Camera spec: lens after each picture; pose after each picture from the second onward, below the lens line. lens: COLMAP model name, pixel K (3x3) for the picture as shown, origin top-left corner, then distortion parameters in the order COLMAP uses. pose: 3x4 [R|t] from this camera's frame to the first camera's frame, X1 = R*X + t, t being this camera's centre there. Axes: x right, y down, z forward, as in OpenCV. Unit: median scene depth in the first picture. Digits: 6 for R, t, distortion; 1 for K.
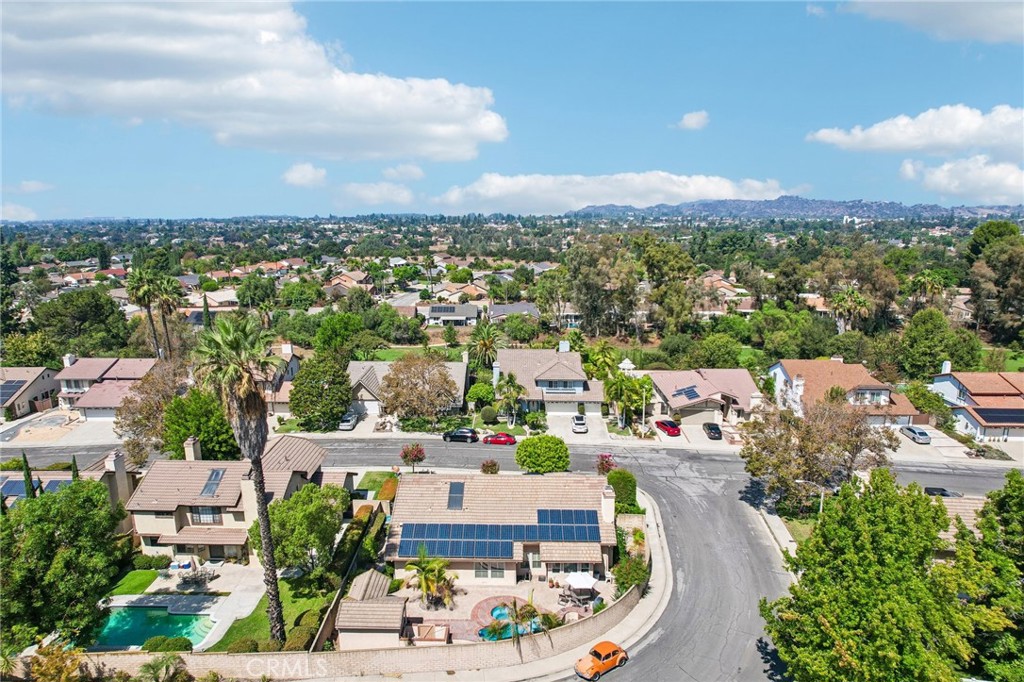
lens RADIAL K [[668.3, 0, 509.7], [0, 668.3, 336.6], [0, 0, 1]] dist [-0.013456, 0.004730]
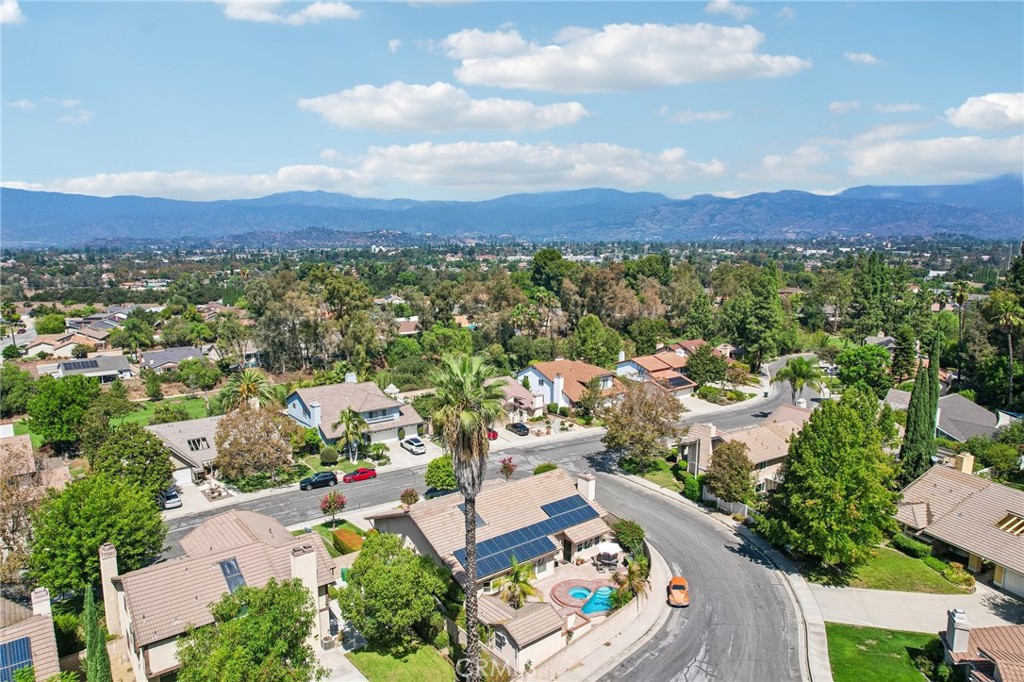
lens RADIAL K [[668.3, 0, 506.7], [0, 668.3, 344.4], [0, 0, 1]] dist [-0.013456, 0.004730]
pose [[0.775555, -0.100063, 0.623299, -0.404939], [0.121304, 0.992580, 0.008411, -0.018500], [-0.619516, 0.069086, 0.781938, 0.076377]]
